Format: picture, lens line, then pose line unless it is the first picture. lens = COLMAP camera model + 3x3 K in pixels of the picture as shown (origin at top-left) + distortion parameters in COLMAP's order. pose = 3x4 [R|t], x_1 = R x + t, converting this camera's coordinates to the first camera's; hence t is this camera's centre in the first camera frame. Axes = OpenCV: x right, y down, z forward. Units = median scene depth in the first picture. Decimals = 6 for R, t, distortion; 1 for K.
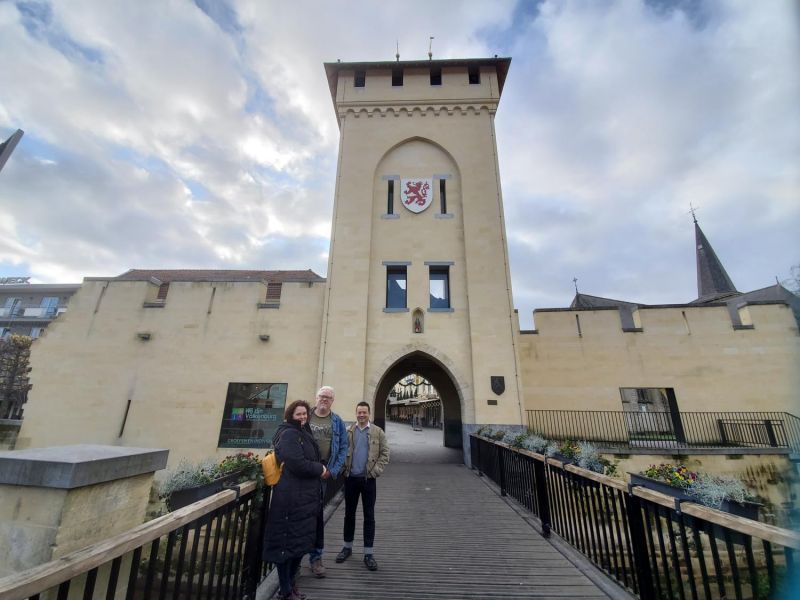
lens RADIAL K [[323.0, 0, 400.0], [0, 323.0, 300.0], [0, 0, 1]] dist [0.027209, -0.023672]
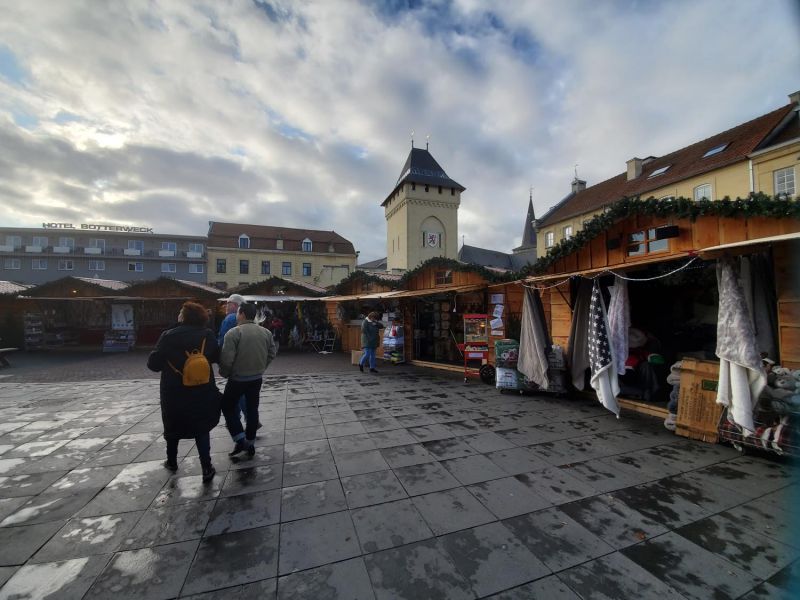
lens RADIAL K [[323.0, 0, 400.0], [0, 323.0, 300.0], [0, 0, 1]] dist [0.027209, -0.023672]
pose [[0.932489, -0.002110, 0.361192, -1.378502], [-0.102001, 0.957743, 0.268932, -0.606895], [-0.346497, -0.287618, 0.892870, -1.790377]]
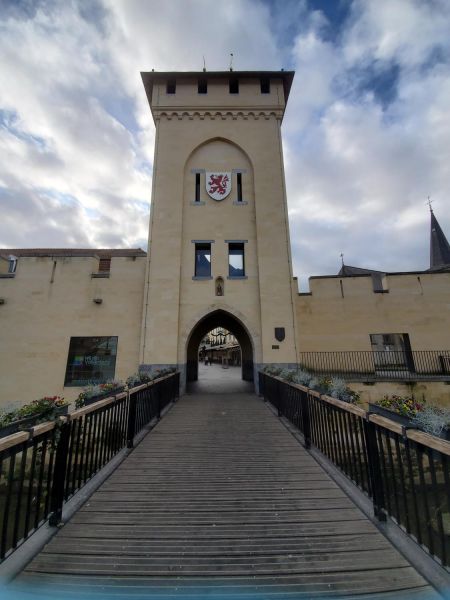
lens RADIAL K [[242.3, 0, 226.5], [0, 242.3, 292.1], [0, 0, 1]] dist [0.027209, -0.023672]
pose [[0.998715, -0.013164, 0.048941, 0.033594], [0.009125, 0.996603, 0.081854, 0.008045], [-0.049852, -0.081302, 0.995442, 0.035780]]
